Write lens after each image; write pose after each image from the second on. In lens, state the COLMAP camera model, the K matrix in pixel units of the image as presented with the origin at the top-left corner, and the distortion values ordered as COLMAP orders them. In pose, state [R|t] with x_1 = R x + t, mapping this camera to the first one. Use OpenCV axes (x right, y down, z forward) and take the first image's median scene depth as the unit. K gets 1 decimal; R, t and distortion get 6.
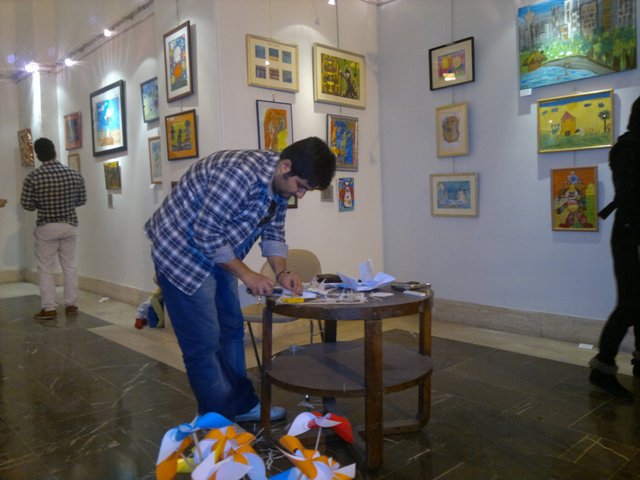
lens RADIAL K [[537.9, 0, 320.0], [0, 537.9, 240.0], [0, 0, 1]] dist [0.002267, -0.009903]
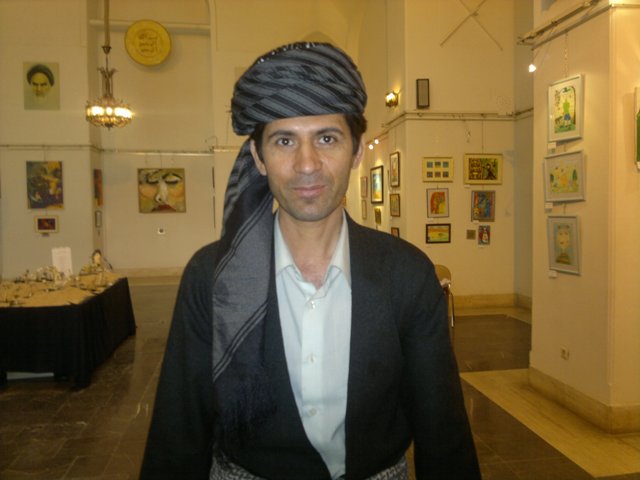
lens RADIAL K [[537.9, 0, 320.0], [0, 537.9, 240.0], [0, 0, 1]] dist [0.002267, -0.009903]
pose [[0.825954, 0.041691, -0.562194, 0.595401], [-0.037837, 0.999113, 0.018504, -0.080127], [0.562466, 0.005989, 0.826799, -0.760215]]
